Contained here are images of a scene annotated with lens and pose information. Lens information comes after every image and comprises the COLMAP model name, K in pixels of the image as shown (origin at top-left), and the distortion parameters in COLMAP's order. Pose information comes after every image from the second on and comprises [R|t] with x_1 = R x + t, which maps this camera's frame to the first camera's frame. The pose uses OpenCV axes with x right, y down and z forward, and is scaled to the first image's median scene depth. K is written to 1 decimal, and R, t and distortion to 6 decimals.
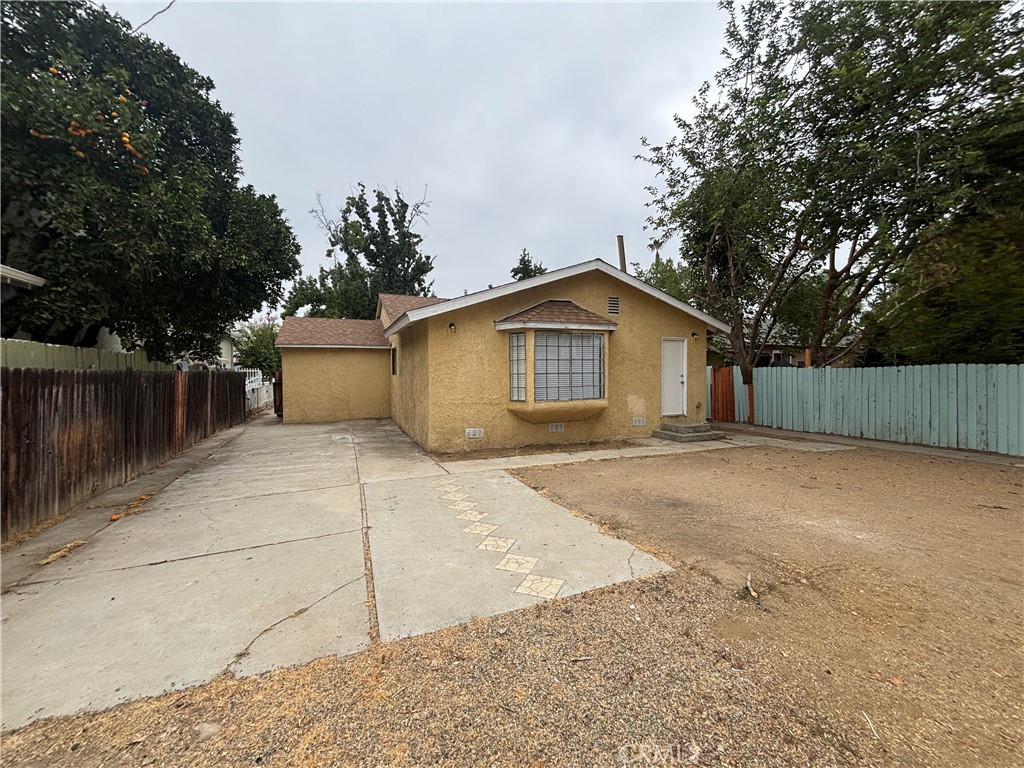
lens RADIAL K [[413.3, 0, 513.0], [0, 413.3, 382.4], [0, 0, 1]] dist [0.000278, -0.000390]
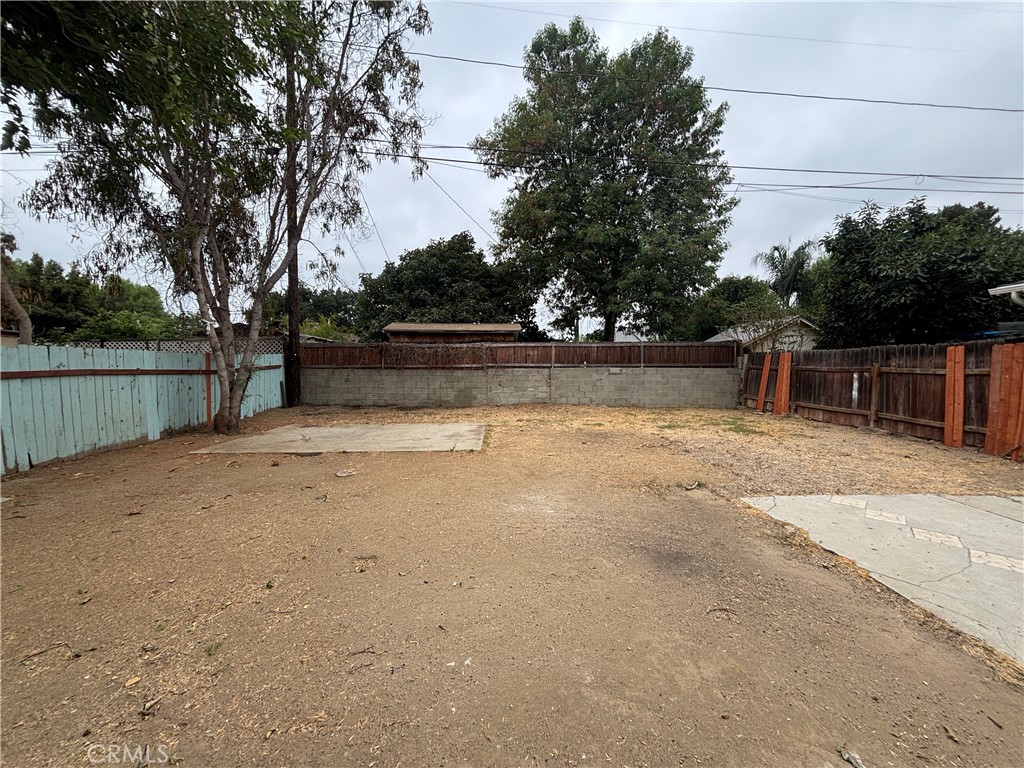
lens RADIAL K [[412.2, 0, 511.9], [0, 412.2, 382.3], [0, 0, 1]] dist [0.001677, -0.000481]
pose [[-0.935420, -0.010562, 0.353380, 0.204556], [0.012261, 0.997983, 0.062283, -0.010569], [-0.353325, 0.062594, -0.933404, 0.841888]]
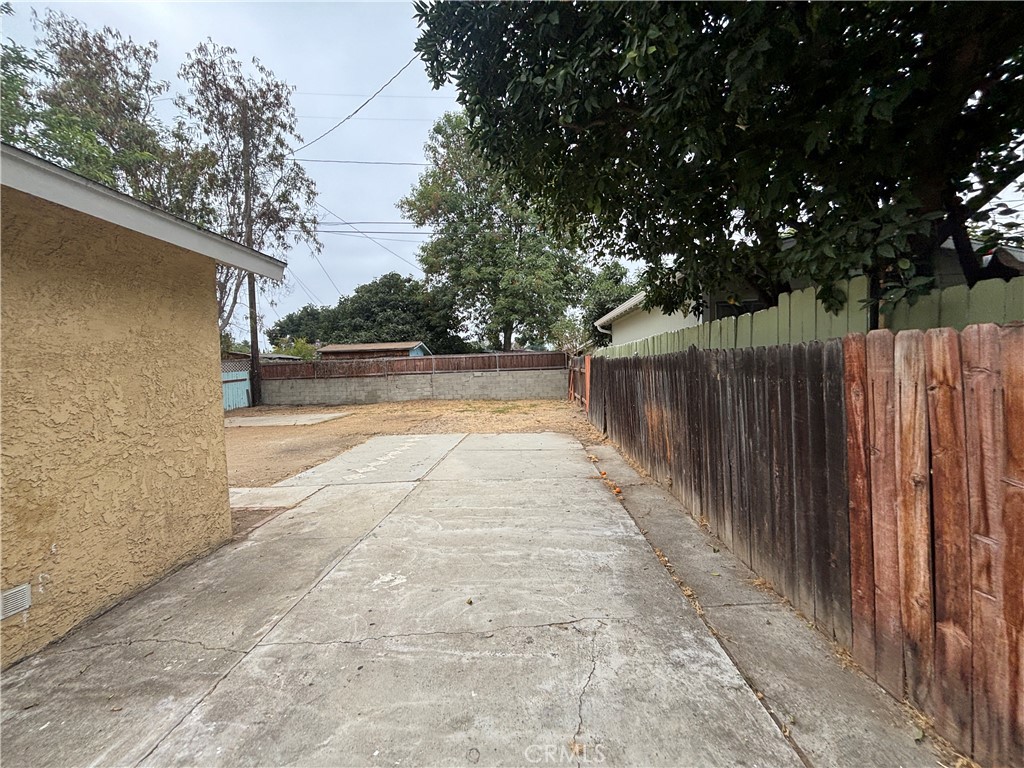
lens RADIAL K [[412.7, 0, 512.0], [0, 412.7, 384.0], [0, 0, 1]] dist [-0.000994, 0.000420]
pose [[-0.903185, 0.019809, 0.428794, -0.605203], [0.049926, 0.997003, 0.059103, -0.019442], [-0.426338, 0.074789, -0.901467, 1.094244]]
